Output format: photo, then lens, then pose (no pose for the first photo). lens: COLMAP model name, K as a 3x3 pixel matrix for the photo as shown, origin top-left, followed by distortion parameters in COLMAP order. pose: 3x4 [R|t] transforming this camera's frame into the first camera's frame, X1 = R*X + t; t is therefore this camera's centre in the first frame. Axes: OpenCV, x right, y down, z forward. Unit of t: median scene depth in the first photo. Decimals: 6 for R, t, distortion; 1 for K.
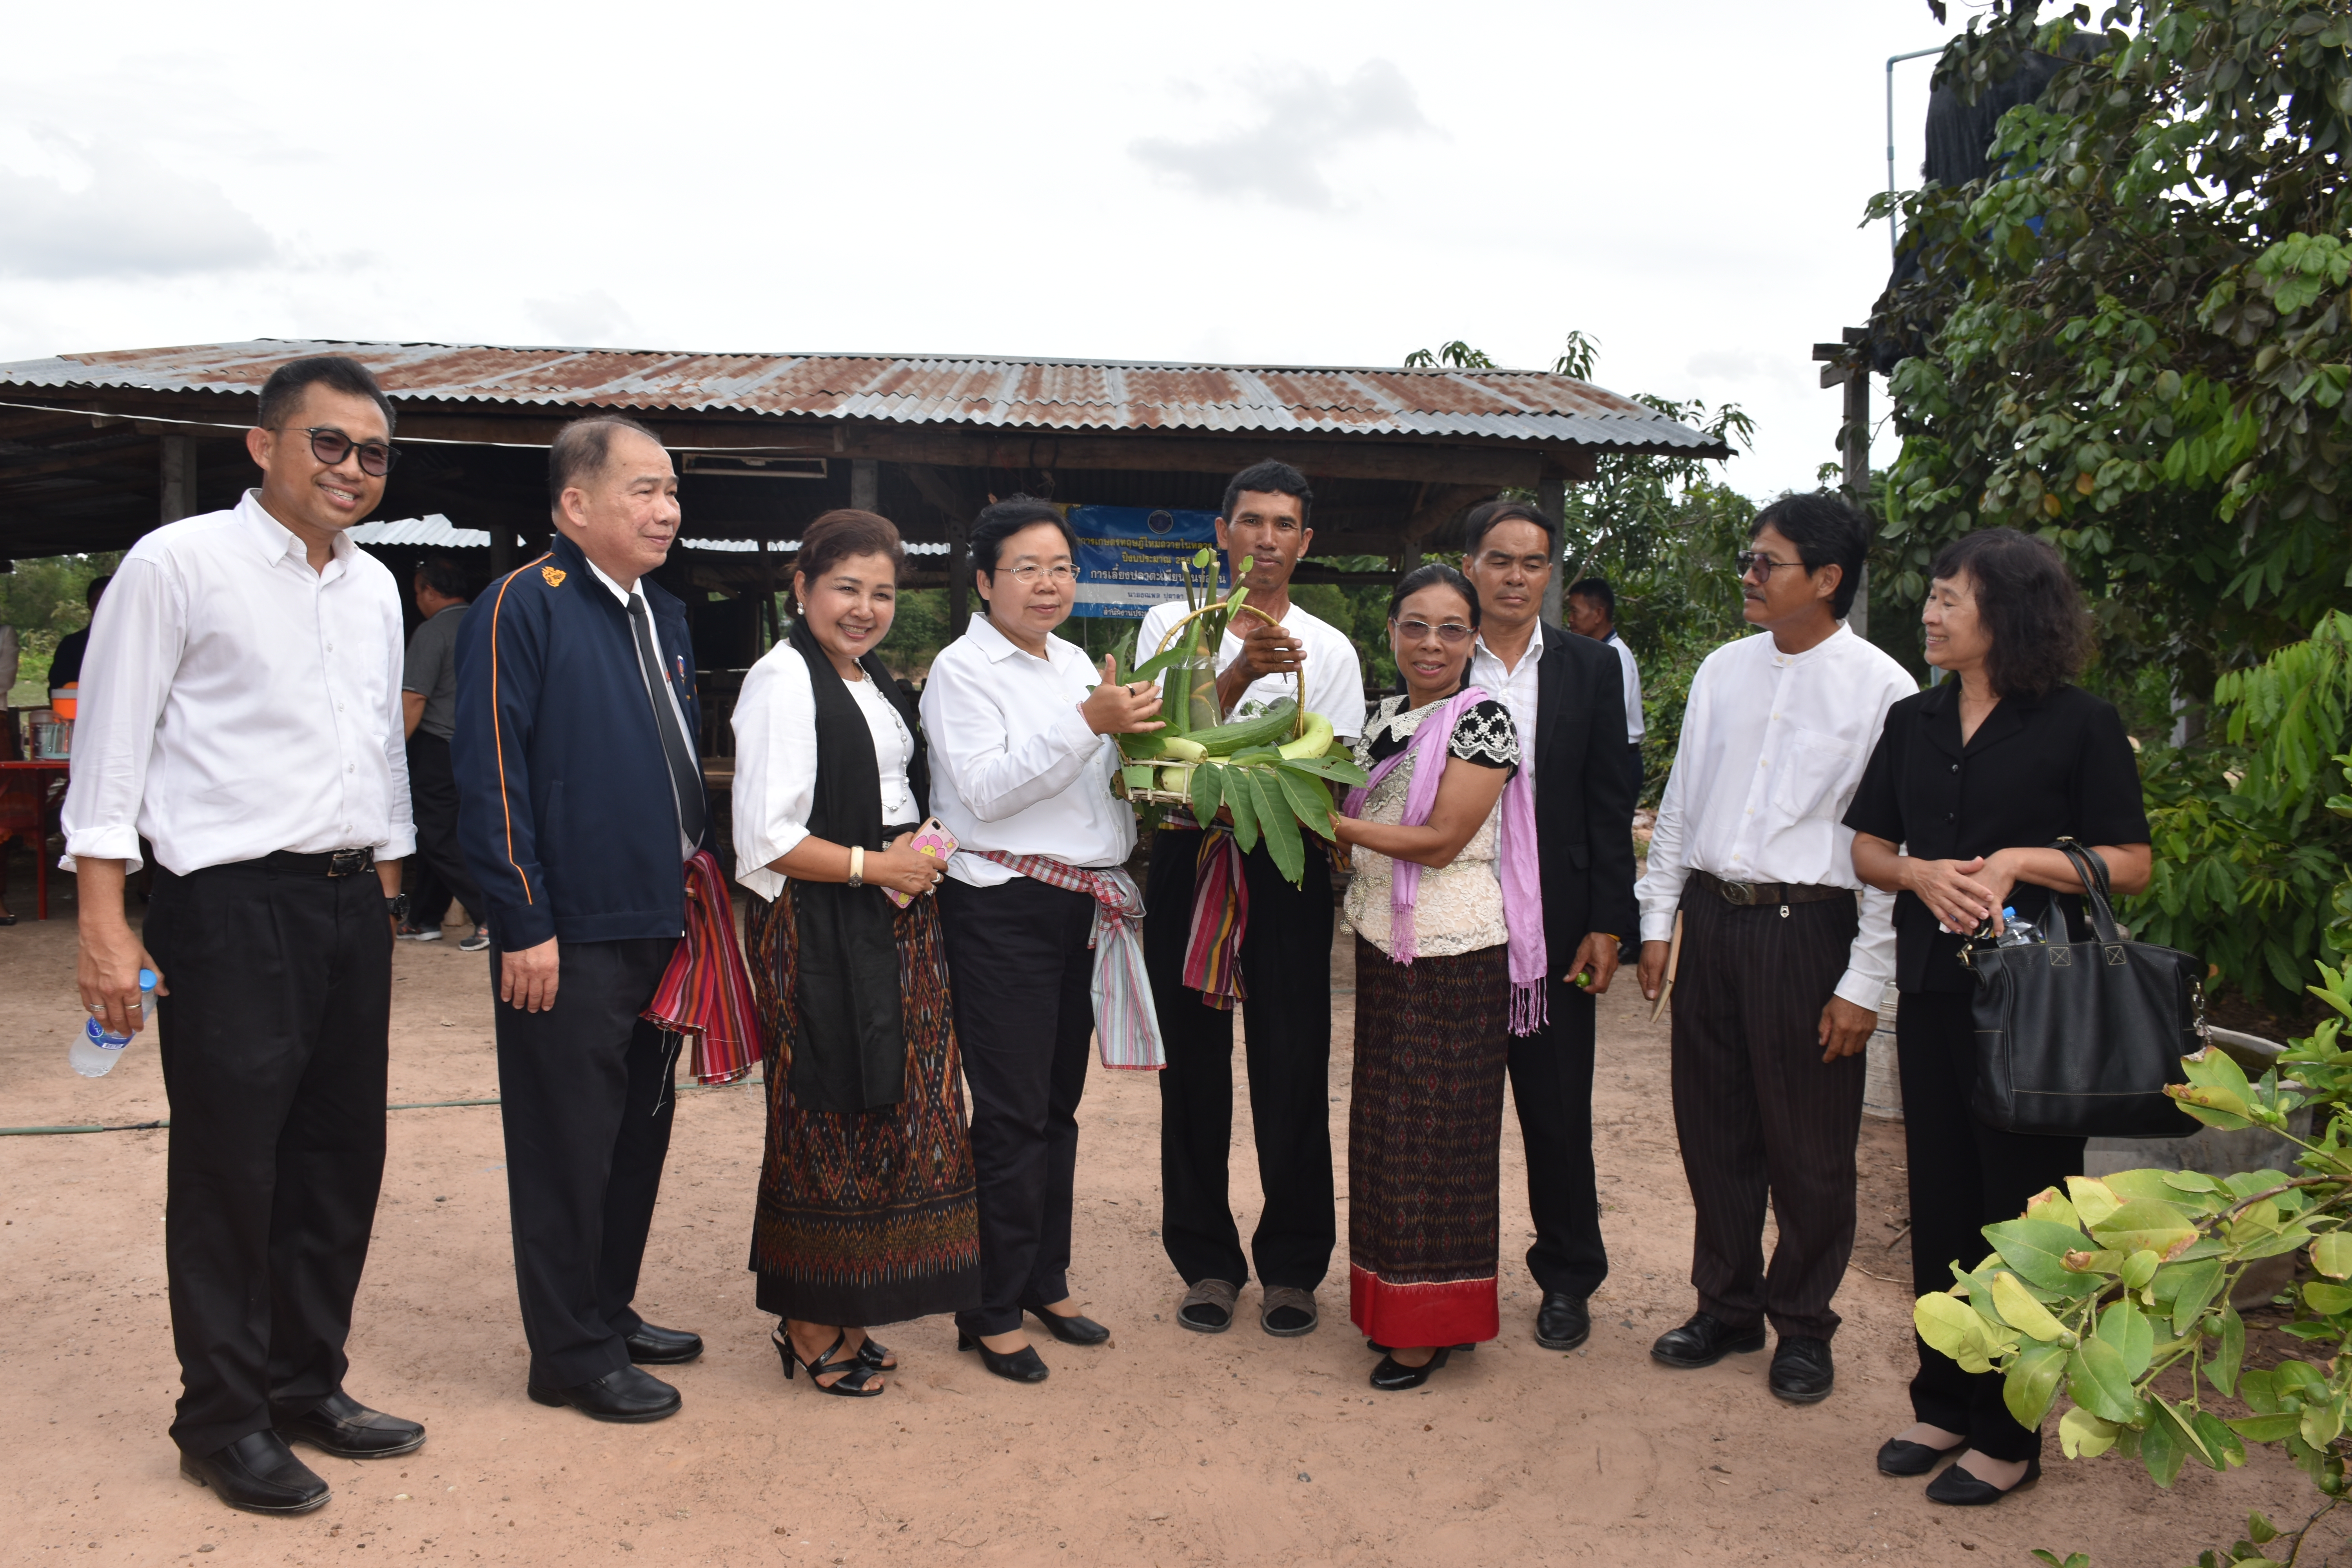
lens RADIAL K [[1818.4, 0, 1177.3], [0, 1818.4, 789.7], [0, 0, 1]] dist [-0.006076, -0.000747]
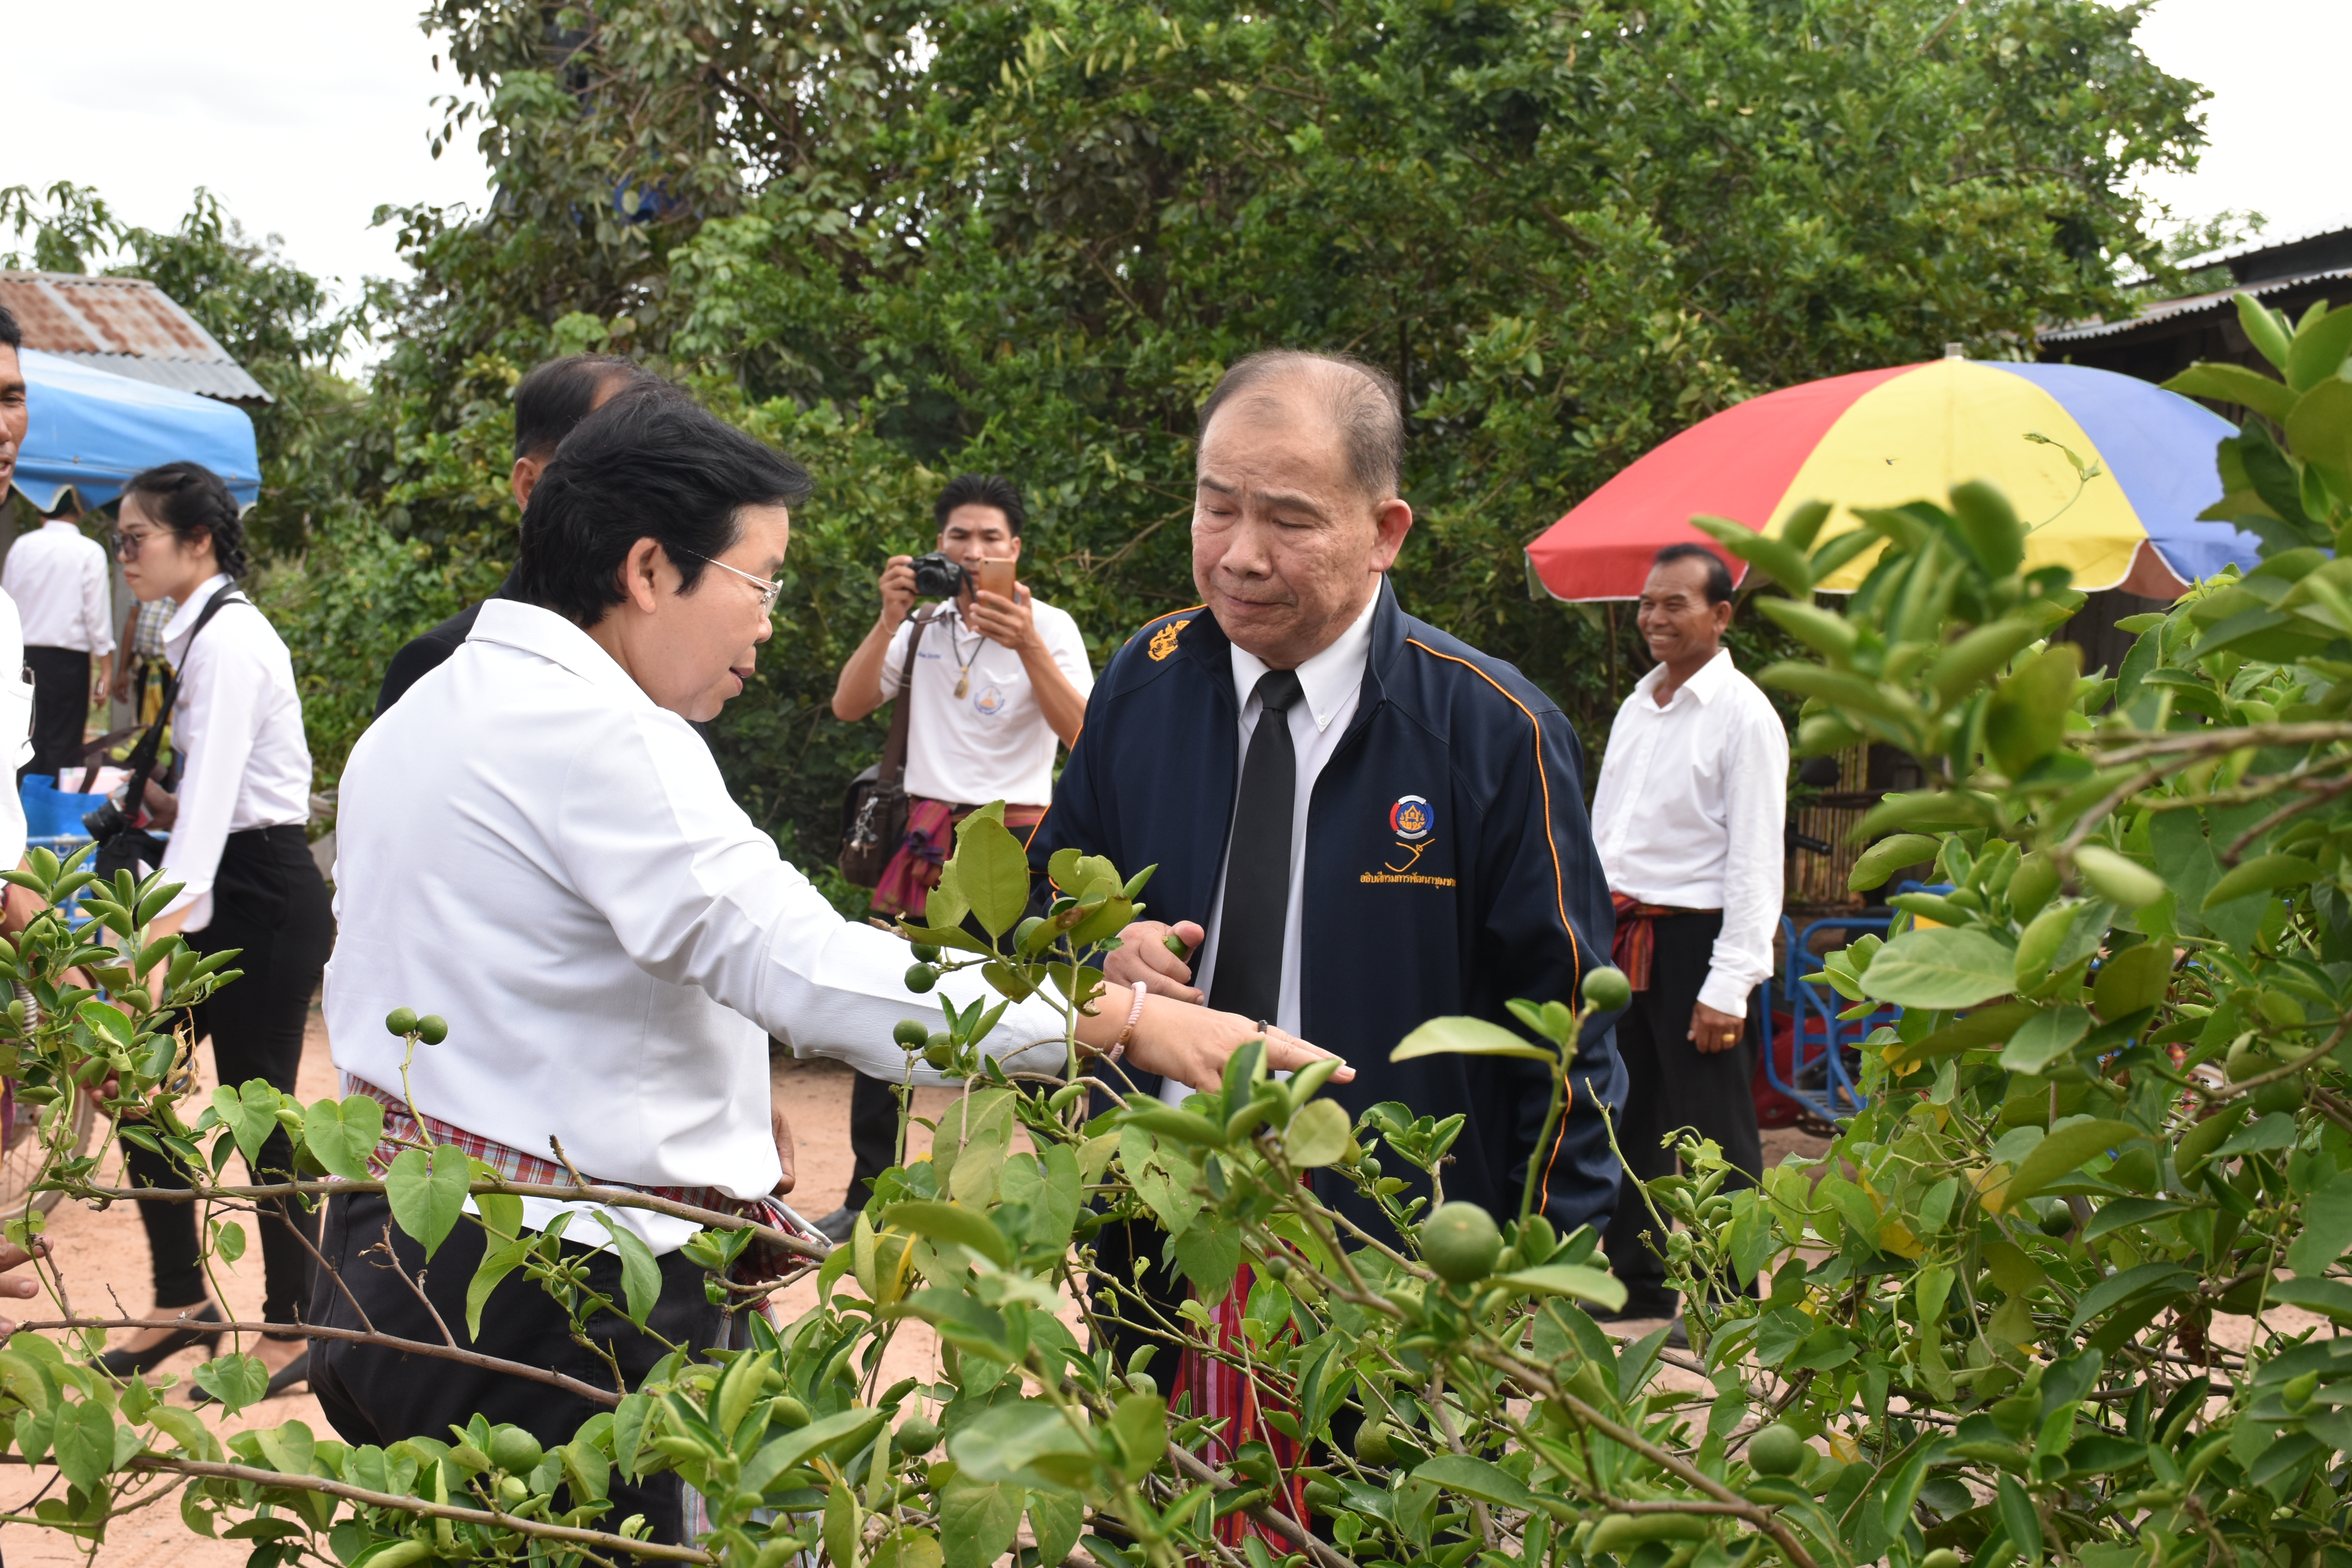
lens RADIAL K [[3417.7, 0, 1178.2], [0, 3417.7, 779.4], [0, 0, 1]] dist [0.048551, 0.000000]
pose [[0.903993, -0.009044, 0.427451, -0.068863], [0.004926, 0.999930, 0.010739, 0.021467], [-0.427518, -0.007602, 0.903975, -0.716629]]
